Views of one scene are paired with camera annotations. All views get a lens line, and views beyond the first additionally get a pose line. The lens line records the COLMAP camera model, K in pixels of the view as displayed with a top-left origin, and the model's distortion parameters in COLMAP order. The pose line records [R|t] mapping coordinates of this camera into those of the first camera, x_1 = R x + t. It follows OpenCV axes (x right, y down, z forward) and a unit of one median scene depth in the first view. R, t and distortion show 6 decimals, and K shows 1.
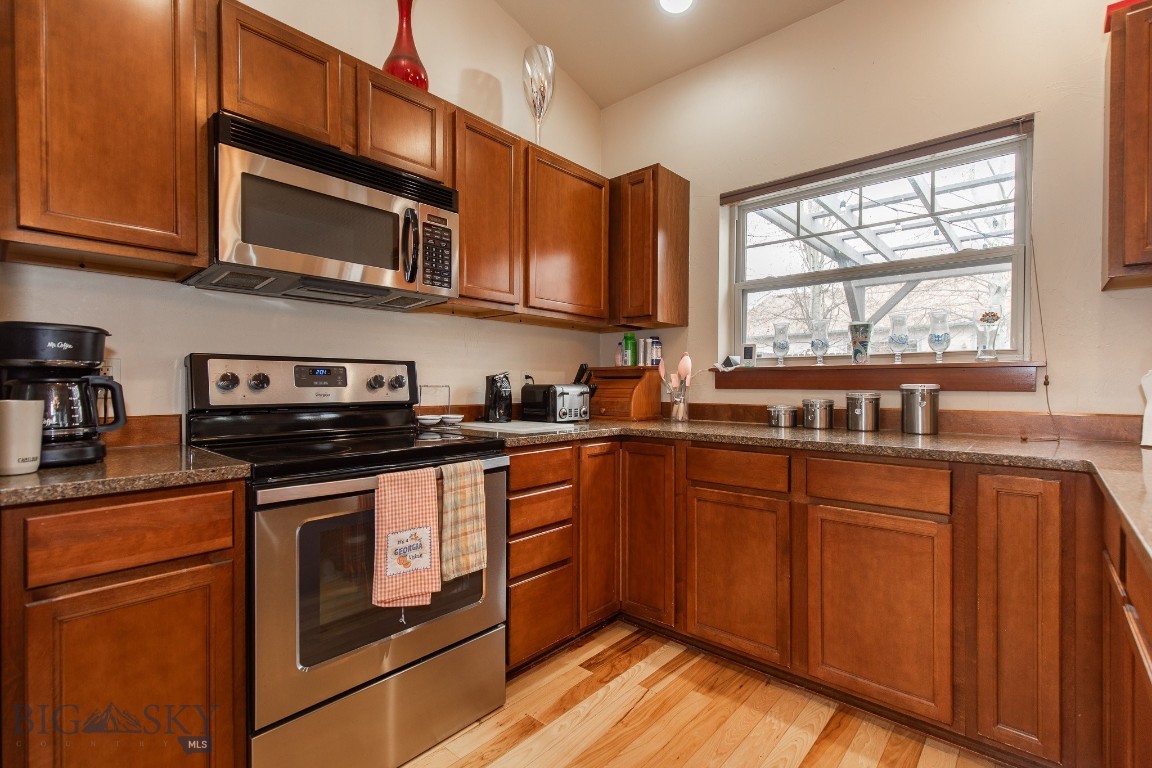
lens RADIAL K [[526.6, 0, 578.1], [0, 526.6, 387.4], [0, 0, 1]] dist [0.002617, 0.000055]
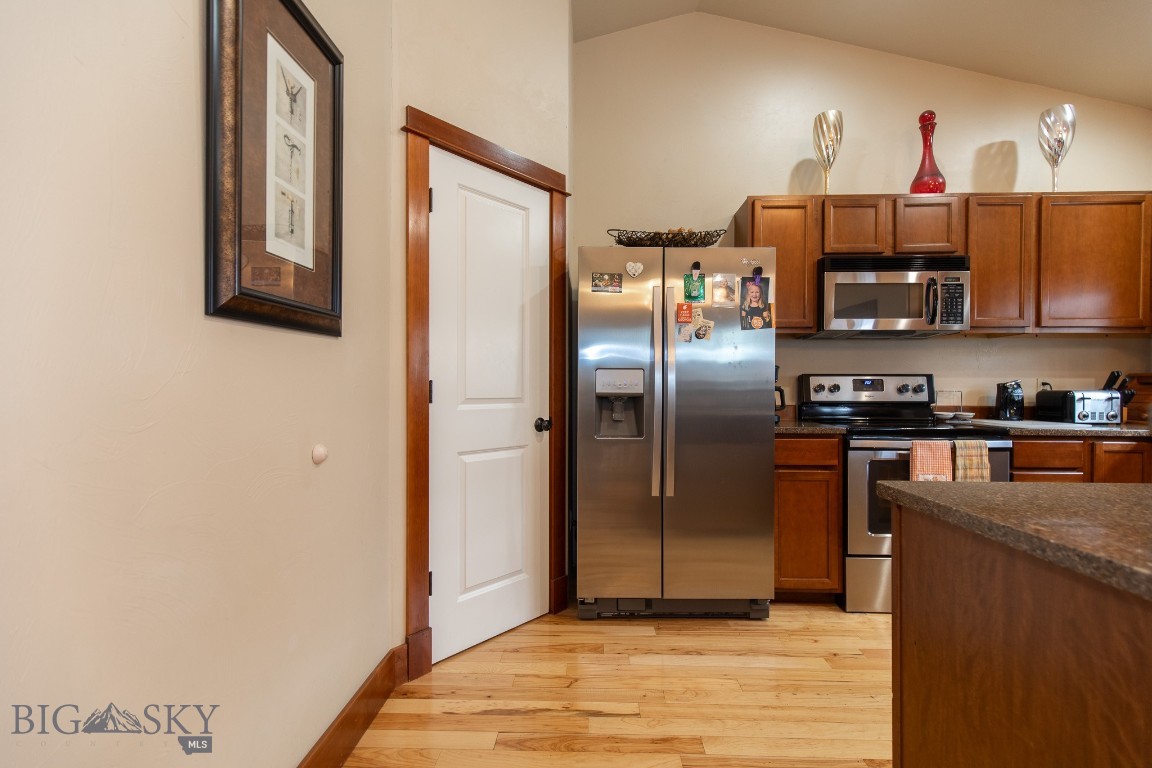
lens RADIAL K [[521.5, 0, 577.3], [0, 521.5, 388.5], [0, 0, 1]] dist [0.011178, -0.000599]
pose [[0.637925, 0.002270, -0.770096, 0.185771], [-0.006231, 0.999978, -0.002214, -0.000881], [0.770074, 0.006211, 0.637925, -0.707486]]
